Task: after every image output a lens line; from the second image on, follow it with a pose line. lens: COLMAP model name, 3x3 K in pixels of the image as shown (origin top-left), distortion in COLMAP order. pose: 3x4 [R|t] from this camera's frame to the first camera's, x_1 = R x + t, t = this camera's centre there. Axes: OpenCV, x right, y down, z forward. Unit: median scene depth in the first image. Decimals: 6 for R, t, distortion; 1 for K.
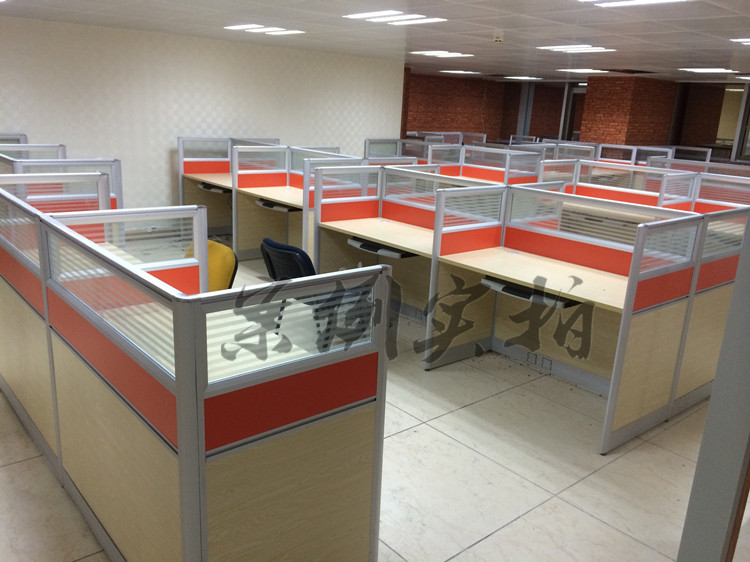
lens RADIAL K [[633.4, 0, 375.0], [0, 633.4, 281.0], [0, 0, 1]] dist [0.074807, -0.115512]
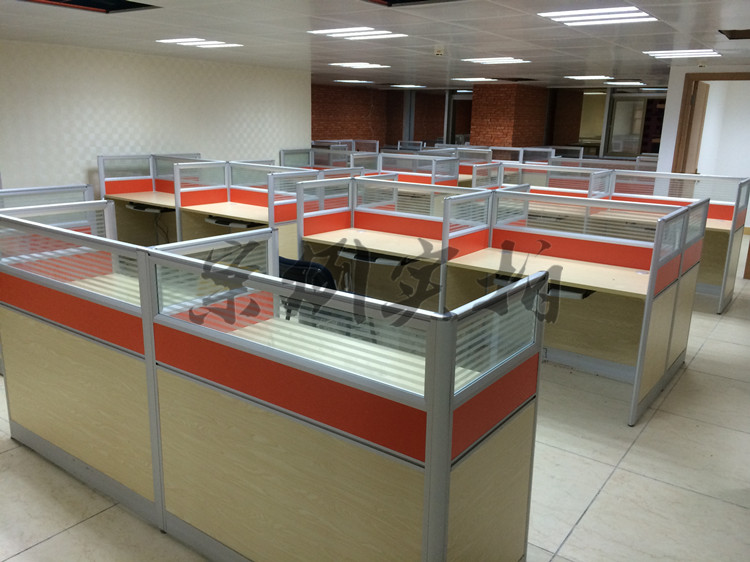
lens RADIAL K [[633.4, 0, 375.0], [0, 633.4, 281.0], [0, 0, 1]] dist [0.074807, -0.115512]
pose [[0.972943, -0.082248, 0.215912, -0.122831], [0.084228, 0.996447, 0.000030, -0.008006], [-0.215148, 0.018157, 0.976413, -0.000500]]
